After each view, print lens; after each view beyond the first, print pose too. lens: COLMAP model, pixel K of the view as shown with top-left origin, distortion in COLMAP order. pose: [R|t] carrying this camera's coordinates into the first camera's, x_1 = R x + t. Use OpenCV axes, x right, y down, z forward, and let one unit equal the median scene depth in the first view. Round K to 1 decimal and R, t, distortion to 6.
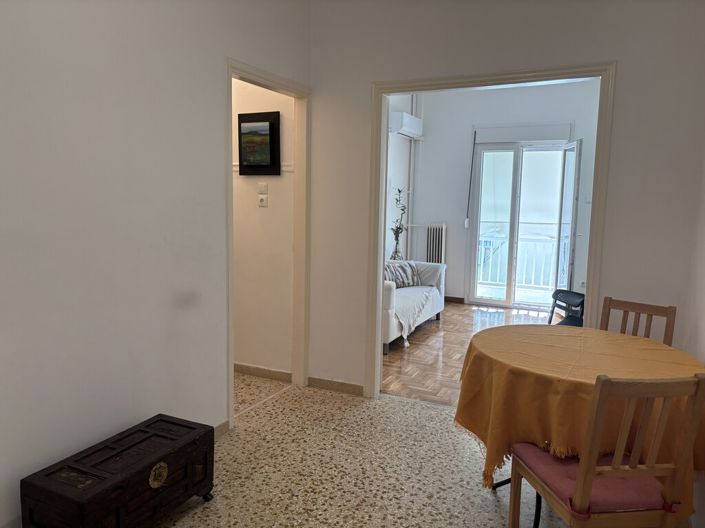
lens RADIAL K [[534.8, 0, 350.2], [0, 534.8, 265.3], [0, 0, 1]] dist [0.033836, -0.032375]
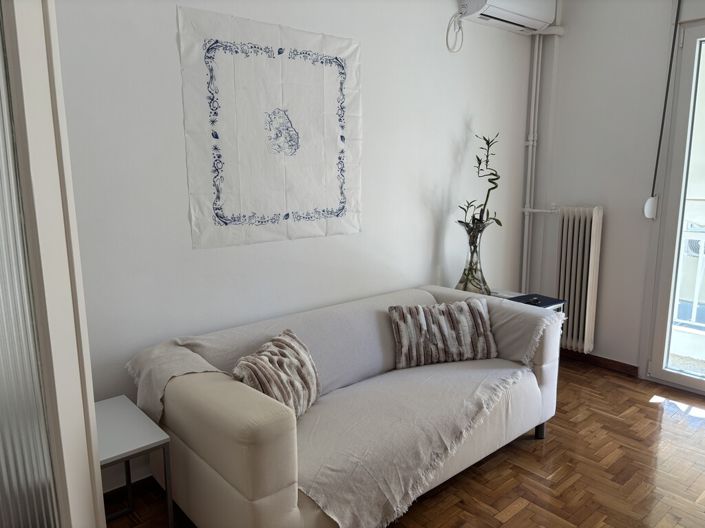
lens RADIAL K [[534.8, 0, 355.3], [0, 534.8, 266.4], [0, 0, 1]] dist [0.033836, -0.032375]
pose [[0.924013, 0.042007, -0.380047, 0.185662], [-0.020429, 0.997951, 0.060635, -0.059226], [0.381815, -0.048264, 0.922978, 0.551720]]
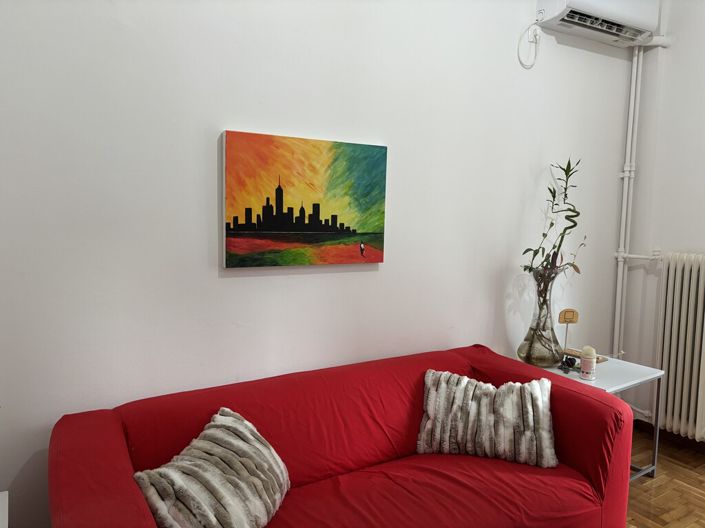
lens RADIAL K [[534.8, 0, 352.4], [0, 534.8, 261.7], [0, 0, 1]] dist [0.033836, -0.032375]
pose [[0.834665, 0.046539, -0.548788, 0.198316], [-0.059450, 0.998215, -0.005766, -0.066018], [0.547540, 0.037438, 0.835942, 0.638415]]
